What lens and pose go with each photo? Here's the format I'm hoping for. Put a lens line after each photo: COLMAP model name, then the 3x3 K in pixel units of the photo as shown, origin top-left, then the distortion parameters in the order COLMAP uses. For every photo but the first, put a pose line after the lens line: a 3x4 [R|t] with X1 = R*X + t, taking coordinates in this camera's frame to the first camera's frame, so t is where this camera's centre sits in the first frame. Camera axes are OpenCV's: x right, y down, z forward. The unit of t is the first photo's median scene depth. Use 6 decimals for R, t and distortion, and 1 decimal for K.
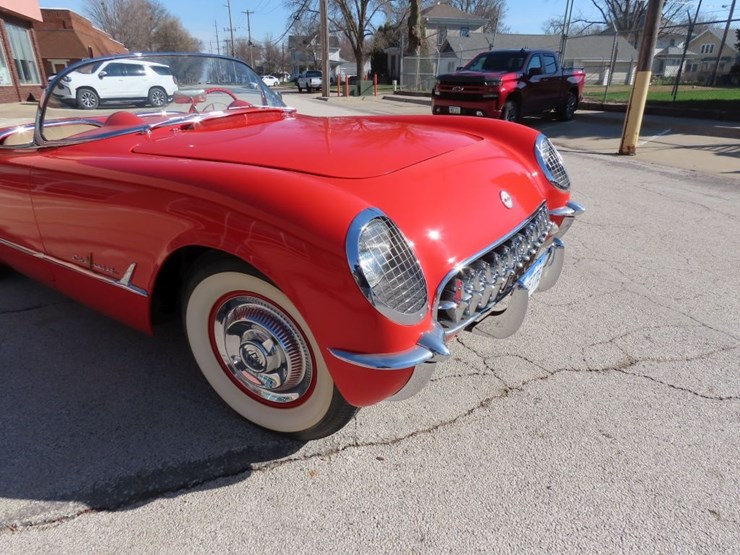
lens RADIAL K [[468.2, 0, 371.6], [0, 468.2, 277.4], [0, 0, 1]] dist [-0.004935, 0.001284]
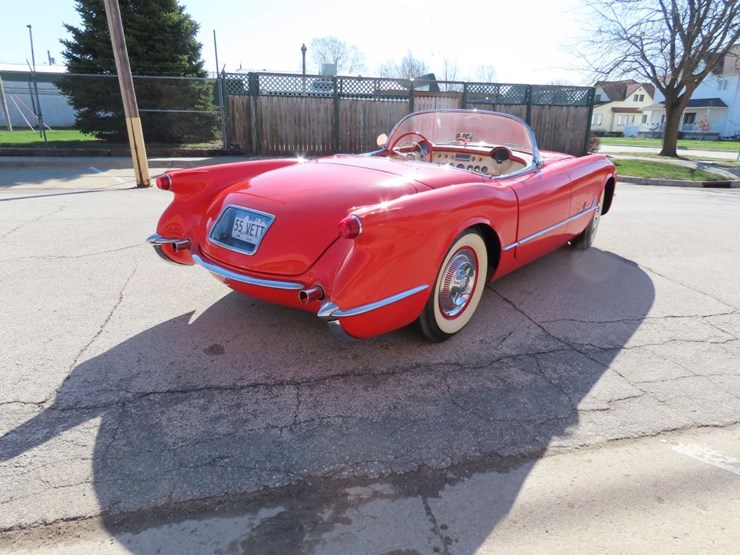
lens RADIAL K [[468.2, 0, 372.2], [0, 468.2, 278.7], [0, 0, 1]] dist [-0.004935, 0.001284]
pose [[0.099985, -0.299293, 0.948908, -0.166707], [0.373130, 0.895367, 0.243090, -0.036870], [-0.922376, 0.329761, 0.201199, 0.091188]]
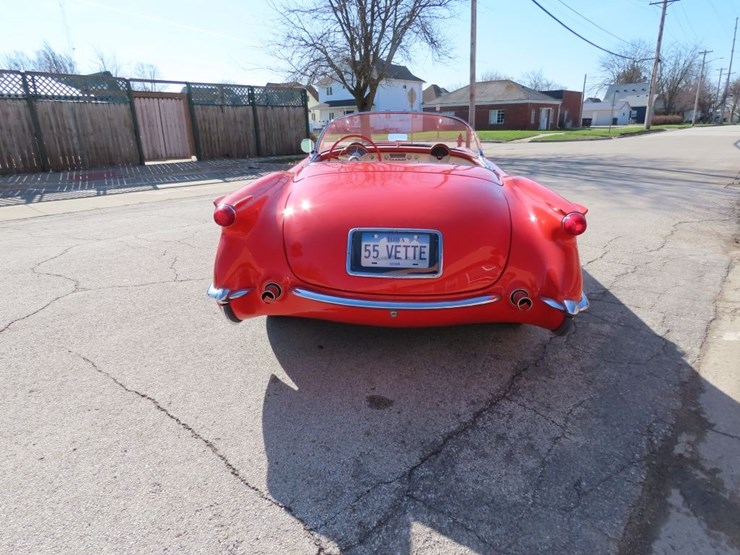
lens RADIAL K [[468.2, 0, 373.6], [0, 468.2, 278.6], [0, 0, 1]] dist [-0.004935, 0.001284]
pose [[-0.521708, -0.247013, 0.816582, -0.146094], [0.353951, 0.808229, 0.470622, -0.063581], [-0.776235, 0.534557, -0.334229, 0.152021]]
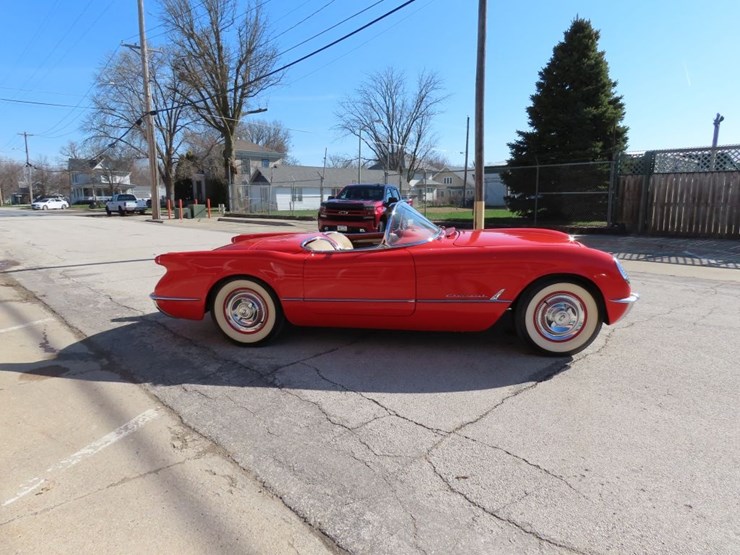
lens RADIAL K [[468.2, 0, 372.6], [0, 468.2, 275.5], [0, 0, 1]] dist [-0.004935, 0.001284]
pose [[0.906855, -0.063671, 0.416605, -0.106823], [0.162469, 0.964931, -0.206185, 0.014514], [-0.388868, 0.254665, 0.885397, -0.043983]]
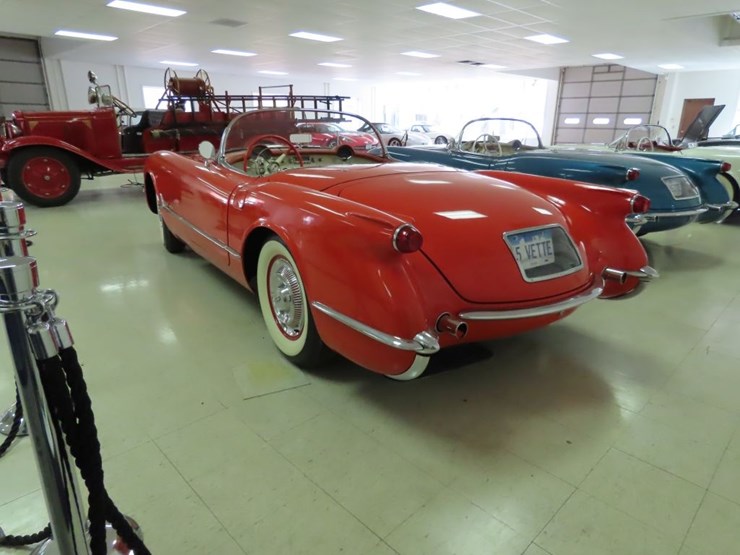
lens RADIAL K [[468.2, 0, 380.2], [0, 468.2, 286.4], [0, 0, 1]] dist [-0.004935, 0.001284]
pose [[-0.943841, -0.086570, 0.318856, -0.090845], [0.149816, 0.748012, 0.646555, -0.075840], [-0.294480, 0.658015, -0.693035, 0.180508]]
